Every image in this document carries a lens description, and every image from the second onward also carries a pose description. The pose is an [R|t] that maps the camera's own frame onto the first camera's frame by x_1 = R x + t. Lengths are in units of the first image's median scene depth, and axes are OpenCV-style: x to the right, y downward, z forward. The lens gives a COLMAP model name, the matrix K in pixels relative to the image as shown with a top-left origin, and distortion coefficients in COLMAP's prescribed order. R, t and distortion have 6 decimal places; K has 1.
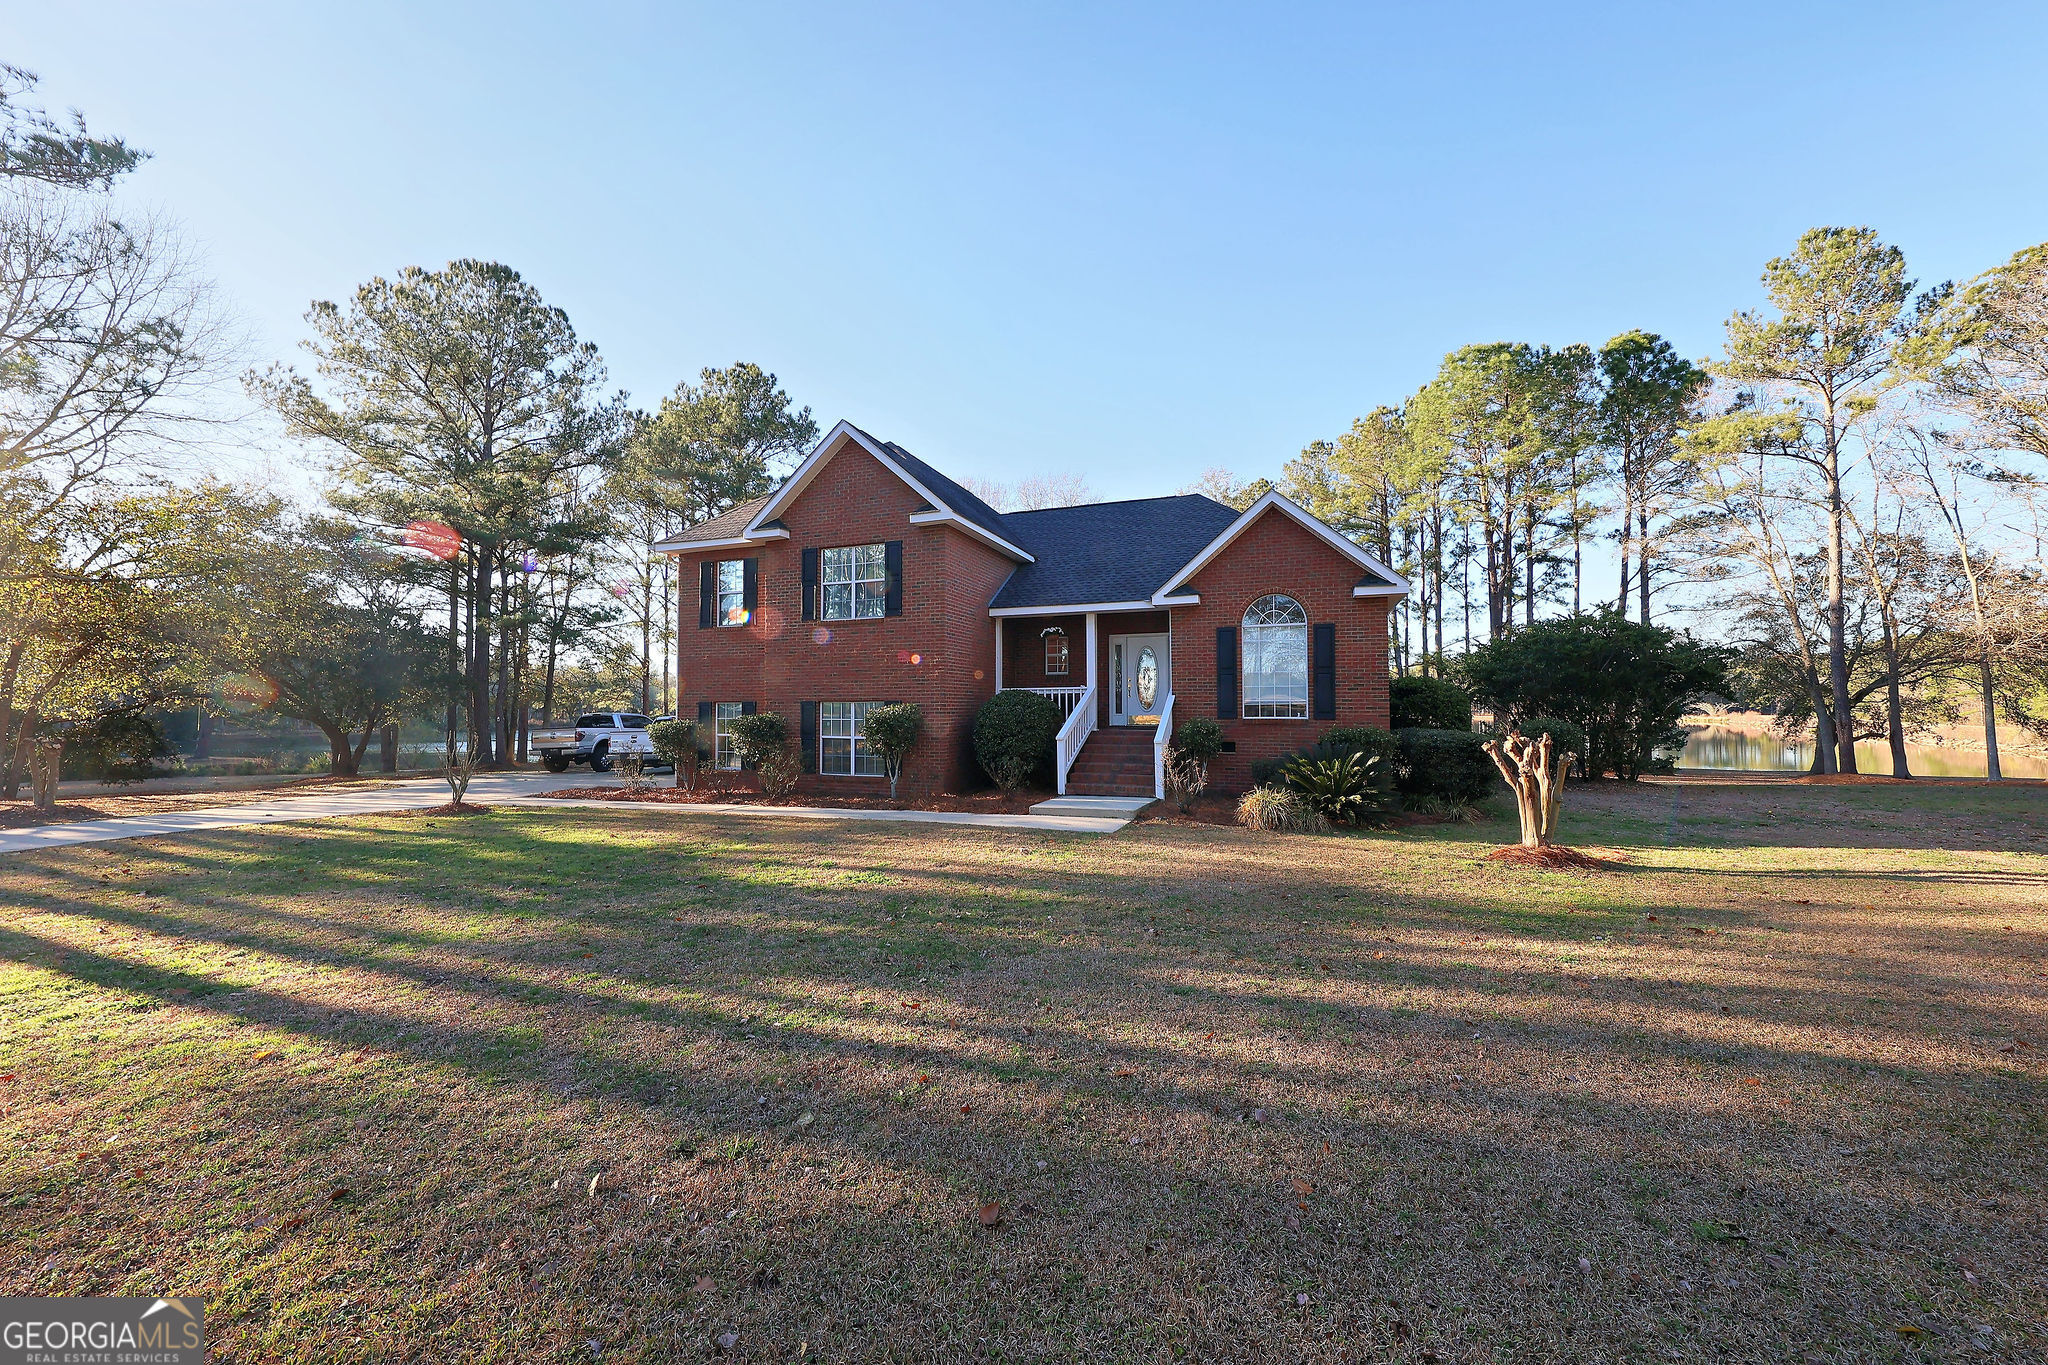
lens RADIAL K [[757.7, 0, 1024.0], [0, 757.7, 682.5], [0, 0, 1]] dist [0.000331, -0.000009]
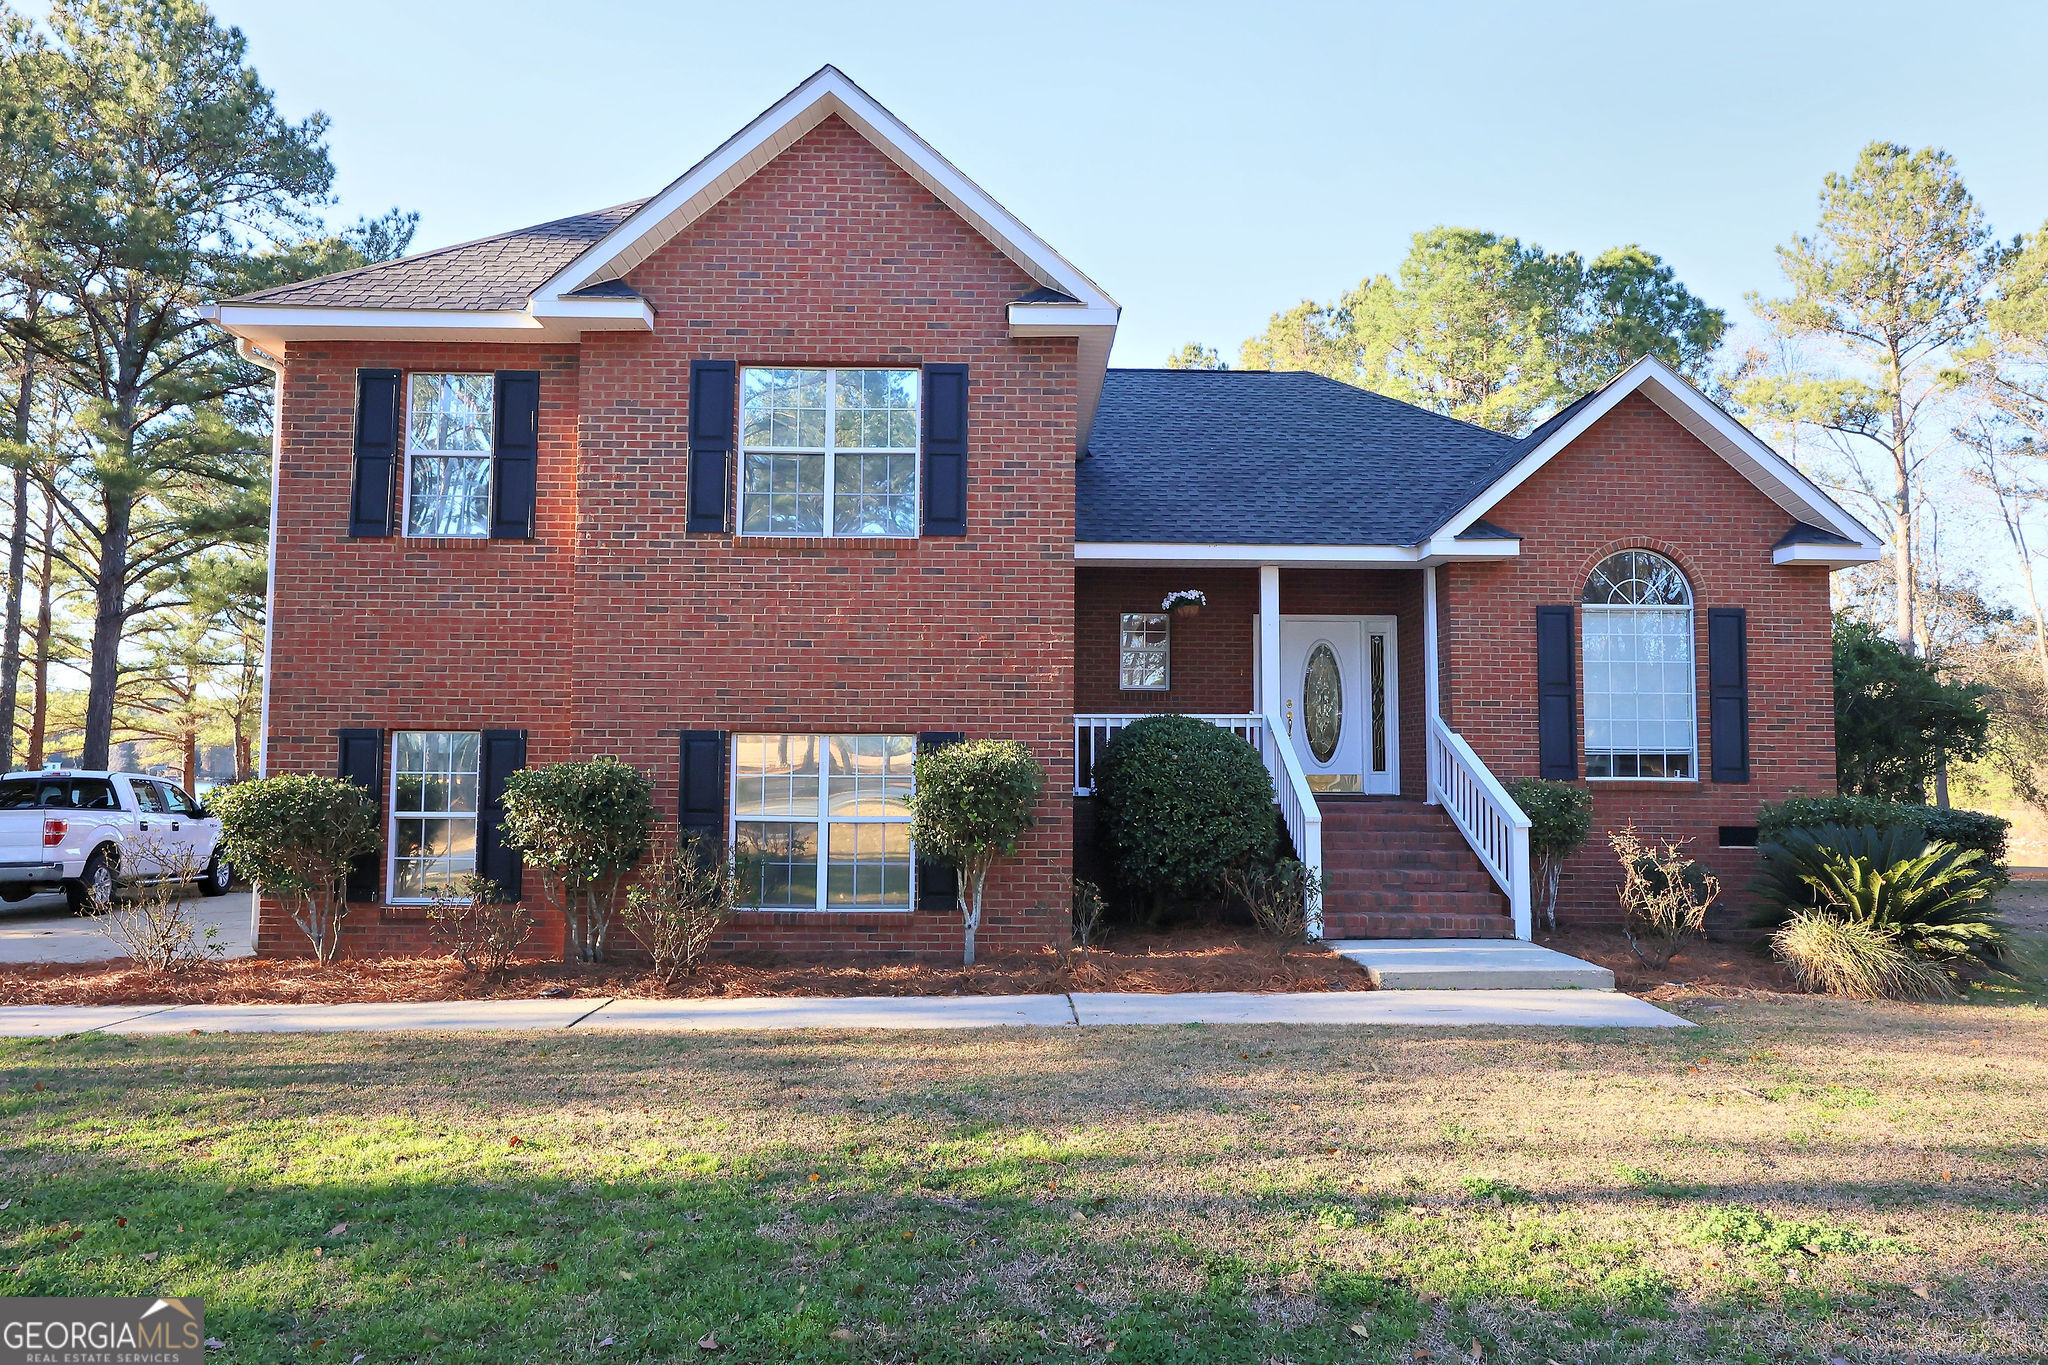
lens RADIAL K [[1256.9, 0, 1024.0], [0, 1256.9, 682.5], [0, 0, 1]] dist [0.001841, 0.001468]
pose [[0.929526, 0.036098, 0.366985, -0.368930], [-0.022339, 0.998882, -0.041671, 0.023134], [-0.368079, 0.030536, 0.929293, 0.306074]]
